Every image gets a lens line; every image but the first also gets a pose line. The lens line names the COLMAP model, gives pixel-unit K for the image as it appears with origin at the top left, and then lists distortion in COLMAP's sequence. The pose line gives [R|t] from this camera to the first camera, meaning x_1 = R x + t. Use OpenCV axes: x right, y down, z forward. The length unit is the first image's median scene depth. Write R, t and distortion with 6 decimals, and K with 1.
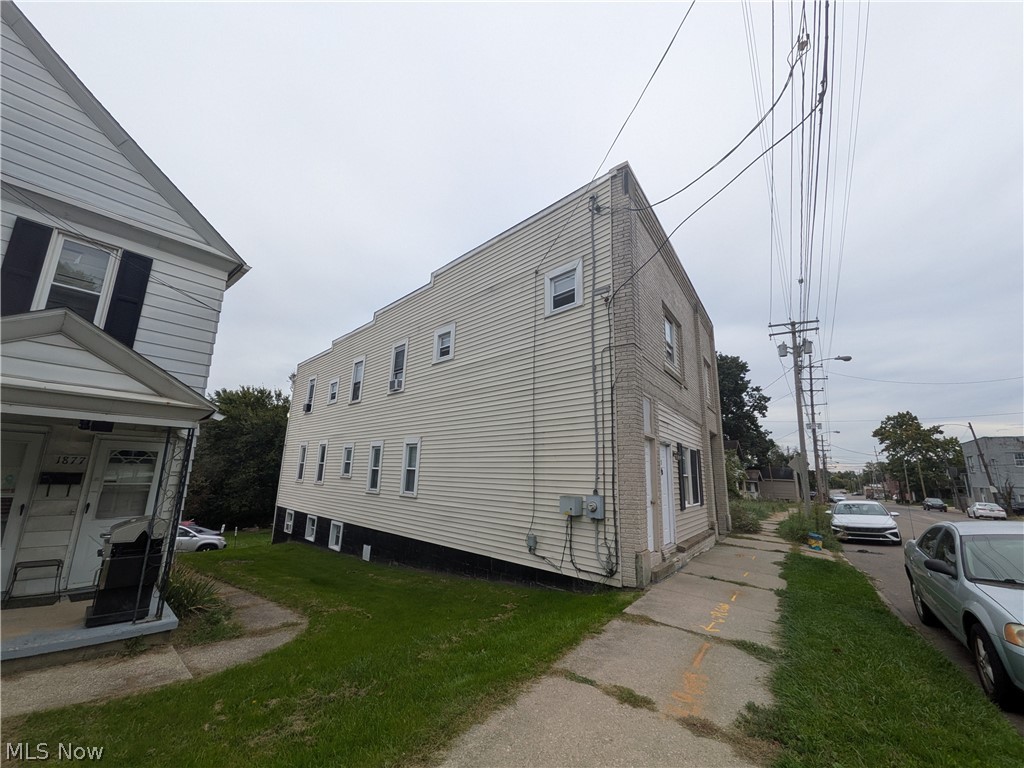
lens RADIAL K [[400.7, 0, 515.5], [0, 400.7, 382.4], [0, 0, 1]] dist [0.010325, -0.001475]
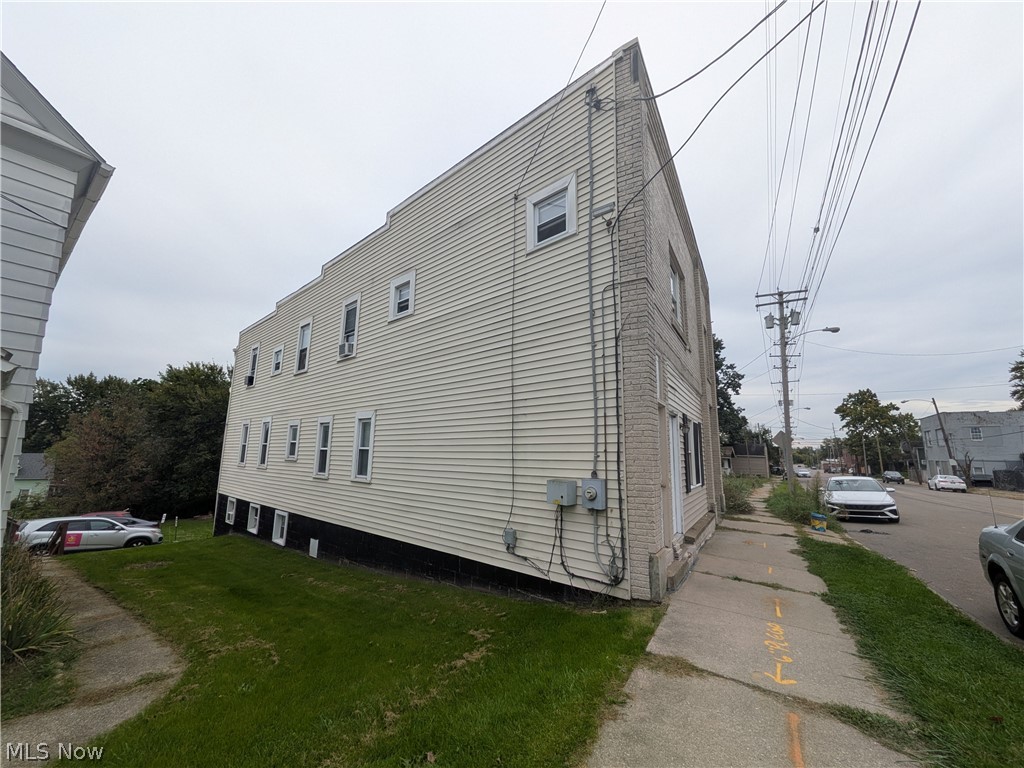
lens RADIAL K [[400.7, 0, 515.4], [0, 400.7, 376.4], [0, 0, 1]] dist [0.010325, -0.001475]
pose [[0.998107, -0.001314, 0.061488, 0.001988], [-0.000772, 0.999426, 0.033882, 0.038474], [-0.061497, -0.033865, 0.997533, 0.160480]]
